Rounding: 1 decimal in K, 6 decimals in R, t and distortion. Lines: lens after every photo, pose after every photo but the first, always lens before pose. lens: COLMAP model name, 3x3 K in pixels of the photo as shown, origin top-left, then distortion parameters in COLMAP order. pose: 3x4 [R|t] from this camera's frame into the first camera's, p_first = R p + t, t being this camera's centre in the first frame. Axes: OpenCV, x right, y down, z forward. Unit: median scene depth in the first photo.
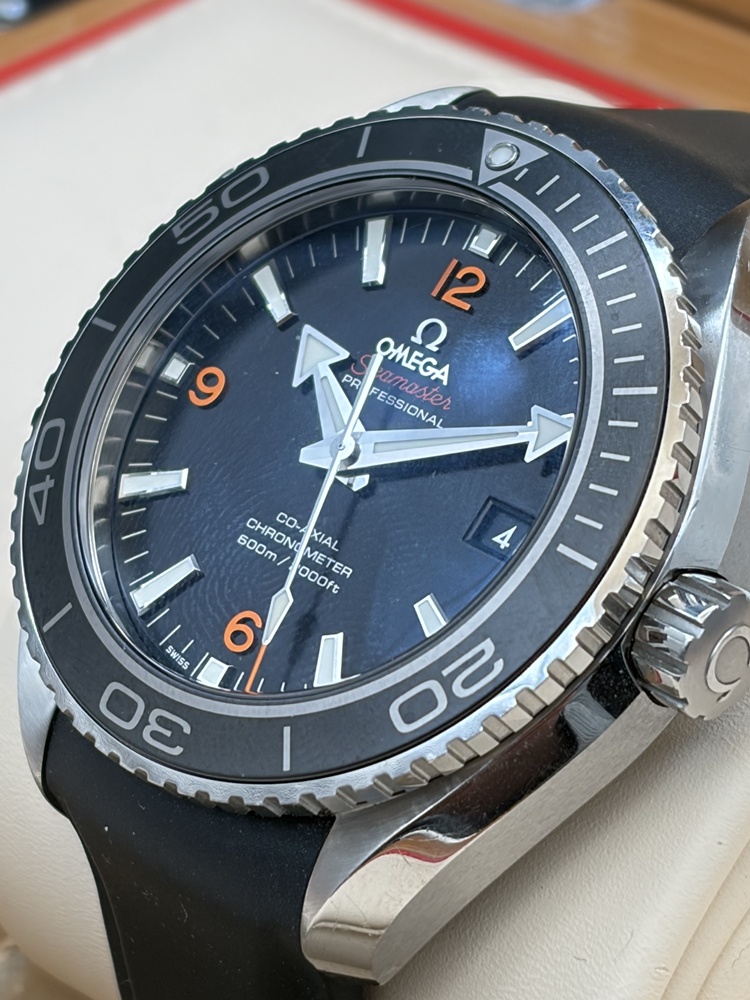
lens RADIAL K [[3604.2, 0, 375.0], [0, 3604.2, 500.0], [0, 0, 1]] dist [0.097200, 1.238547]
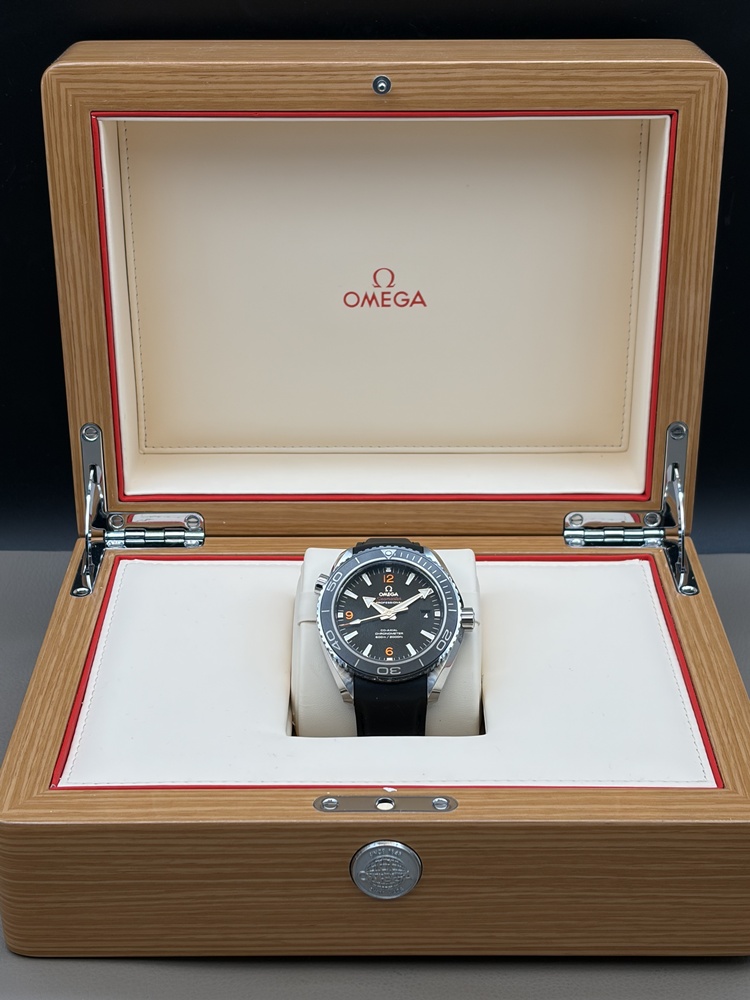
lens RADIAL K [[1700.5, 0, 375.0], [0, 1700.5, 500.0], [0, 0, 1]] dist [0.147823, -0.187994]
pose [[0.711981, -0.283235, 0.642543, -1.604990], [0.360150, 0.932816, 0.012118, -0.210127], [-0.602806, 0.222784, 0.766154, -0.954217]]
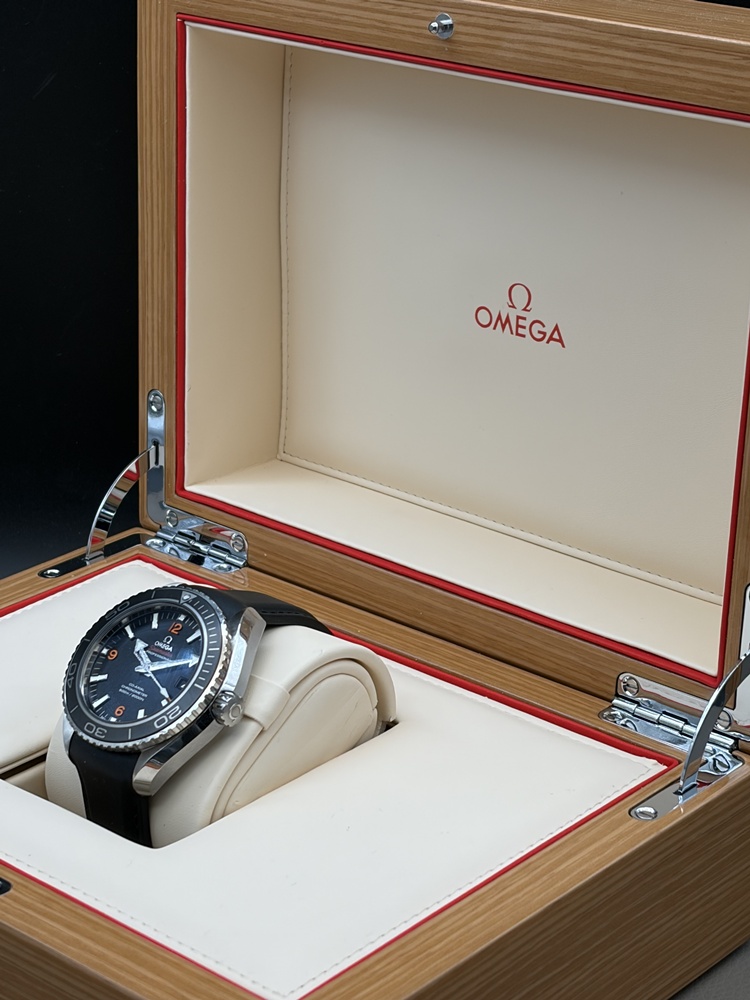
lens RADIAL K [[2386.6, 0, 375.0], [0, 2386.6, 500.0], [0, 0, 1]] dist [0.206984, 0.140585]
pose [[0.998052, 0.012411, 0.061139, 0.083861], [-0.000873, 0.982695, -0.185229, 0.307993], [-0.062380, 0.184815, 0.980792, -1.750513]]
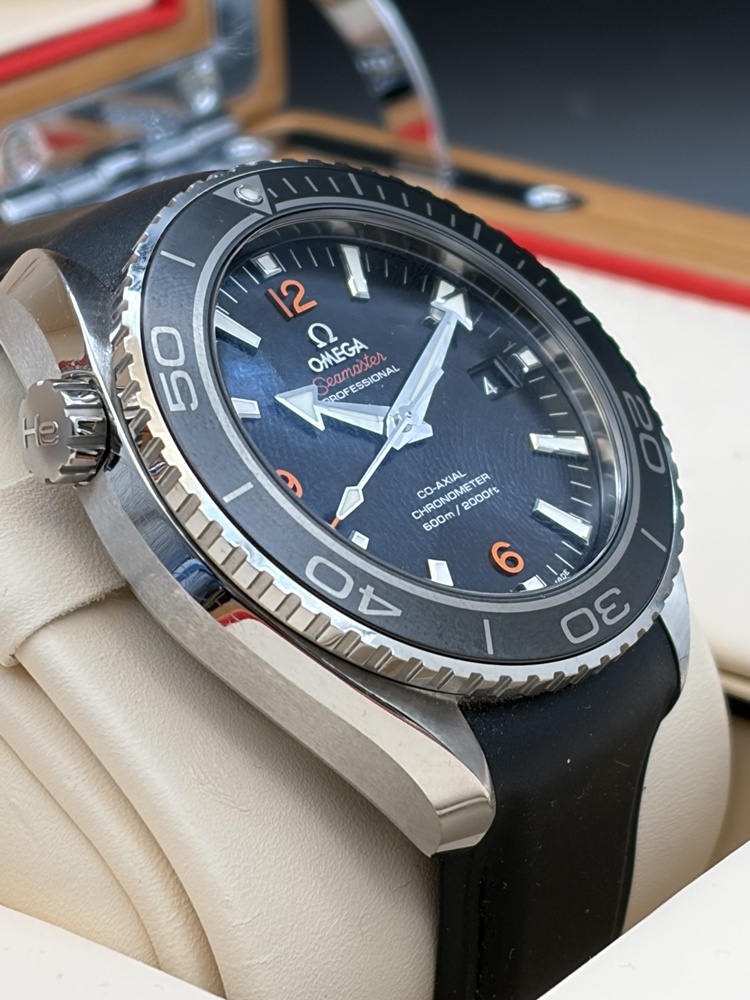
lens RADIAL K [[3846.8, 0, 375.0], [0, 3846.8, 500.0], [0, 0, 1]] dist [-0.361537, -1.550069]
pose [[-0.109126, -0.373735, 0.921094, -1.214338], [0.542250, 0.754230, 0.370273, -0.480045], [-0.833100, 0.539869, 0.120352, 0.880847]]
